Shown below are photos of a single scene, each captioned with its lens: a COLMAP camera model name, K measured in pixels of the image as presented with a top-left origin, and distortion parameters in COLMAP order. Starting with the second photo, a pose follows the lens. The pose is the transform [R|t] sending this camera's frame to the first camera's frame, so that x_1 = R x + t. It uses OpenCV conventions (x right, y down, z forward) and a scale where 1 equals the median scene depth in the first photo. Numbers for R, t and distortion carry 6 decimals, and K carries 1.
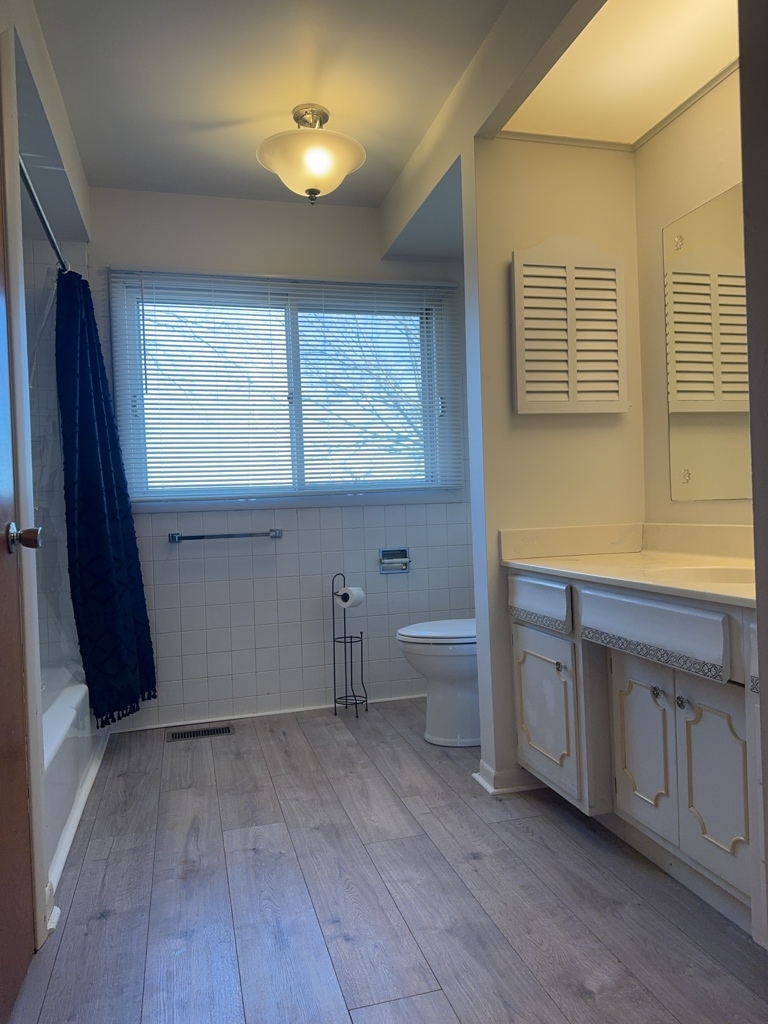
lens RADIAL K [[723.9, 0, 386.1], [0, 723.9, 506.0], [0, 0, 1]] dist [0.056424, -0.087808]
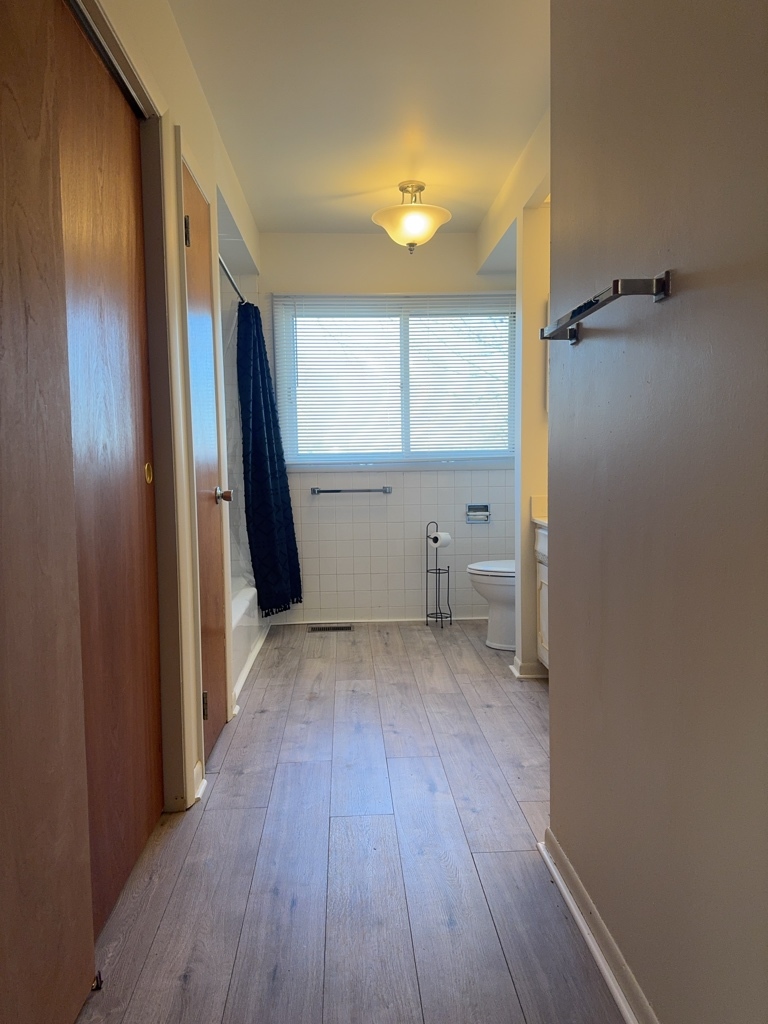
lens RADIAL K [[719.8, 0, 384.0], [0, 719.8, 512.0], [0, 0, 1]] dist [0.047208, -0.042932]
pose [[0.975940, 0.039369, -0.214455, 0.163604], [-0.021622, 0.996190, 0.084481, -0.043177], [0.216964, -0.077812, 0.973073, -0.385497]]
